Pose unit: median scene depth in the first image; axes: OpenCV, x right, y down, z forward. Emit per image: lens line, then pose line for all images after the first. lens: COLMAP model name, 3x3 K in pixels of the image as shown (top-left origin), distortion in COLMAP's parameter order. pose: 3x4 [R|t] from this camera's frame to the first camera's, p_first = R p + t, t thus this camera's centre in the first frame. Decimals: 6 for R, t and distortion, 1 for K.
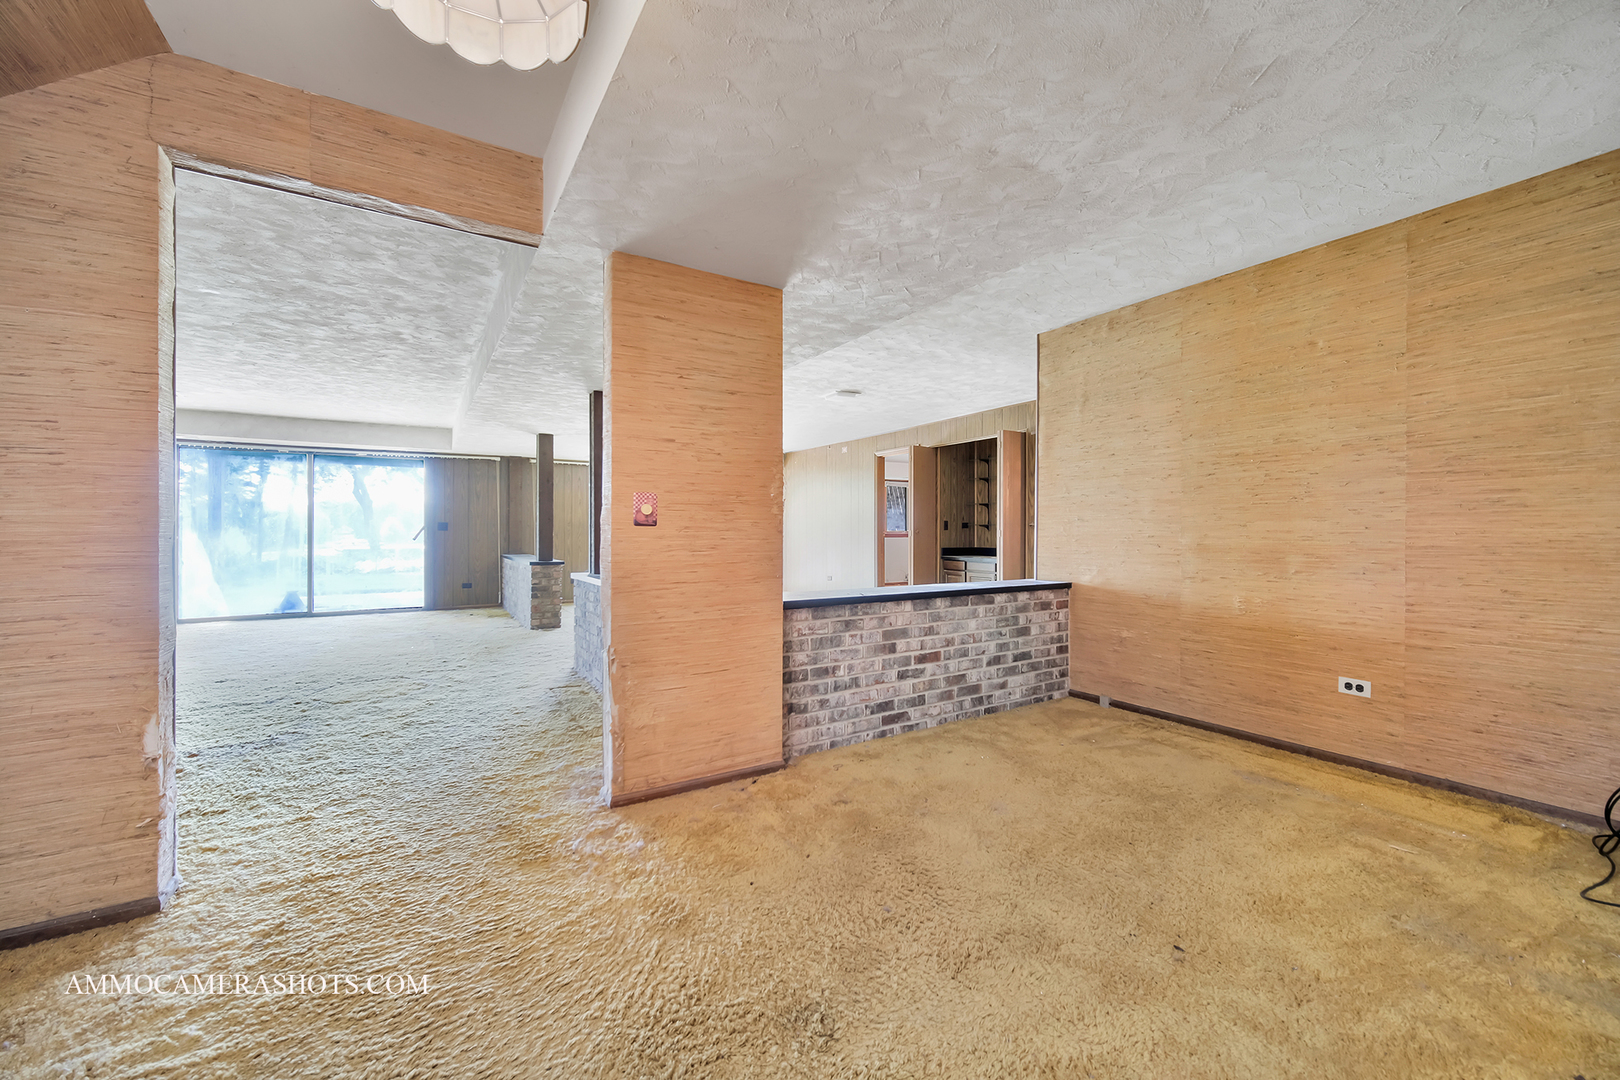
lens RADIAL K [[643.4, 0, 823.1], [0, 643.4, 533.7], [0, 0, 1]] dist [0.001651, 0.000061]
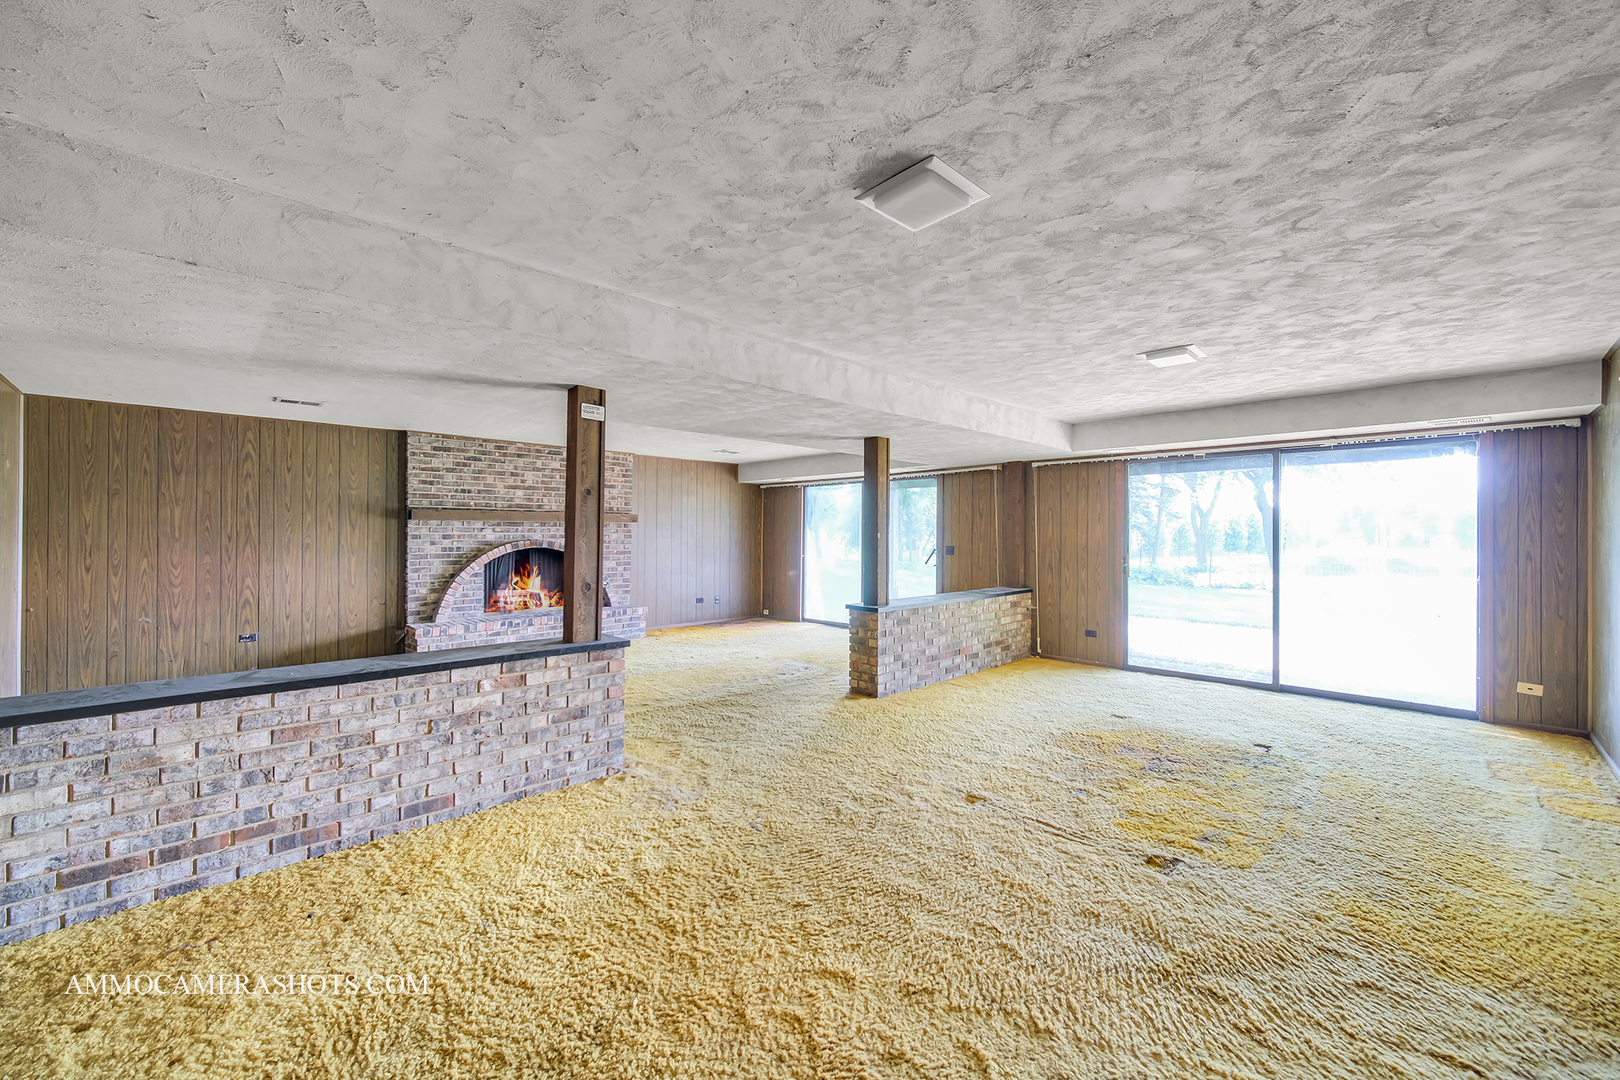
lens RADIAL K [[643.4, 0, 823.1], [0, 643.4, 533.7], [0, 0, 1]] dist [0.001651, 0.000061]
pose [[0.219932, 0.001756, -0.975514, 0.265621], [-0.005678, 0.999984, 0.000520, -0.037576], [0.975499, 0.005424, 0.219938, 0.705125]]
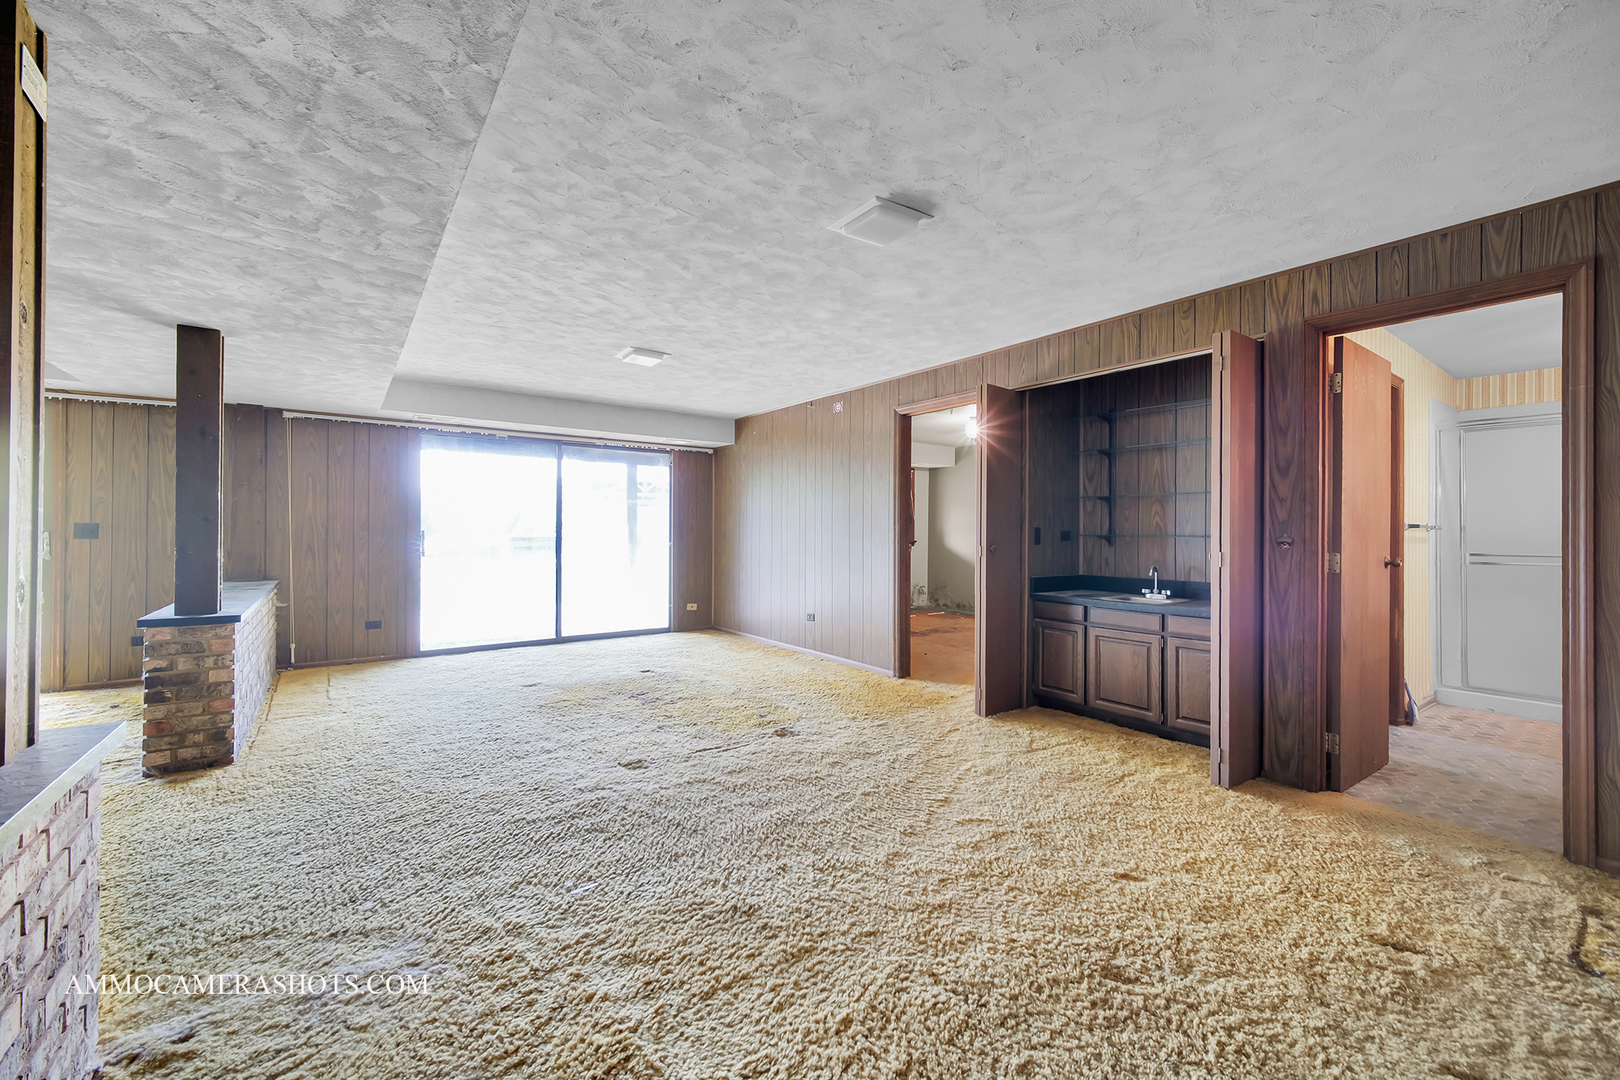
lens RADIAL K [[643.4, 0, 823.1], [0, 643.4, 533.7], [0, 0, 1]] dist [0.001651, 0.000061]
pose [[0.997063, 0.005908, 0.076353, -0.031635], [-0.006050, 0.999980, 0.001631, -0.014769], [-0.076342, -0.002088, 0.997080, 0.475354]]
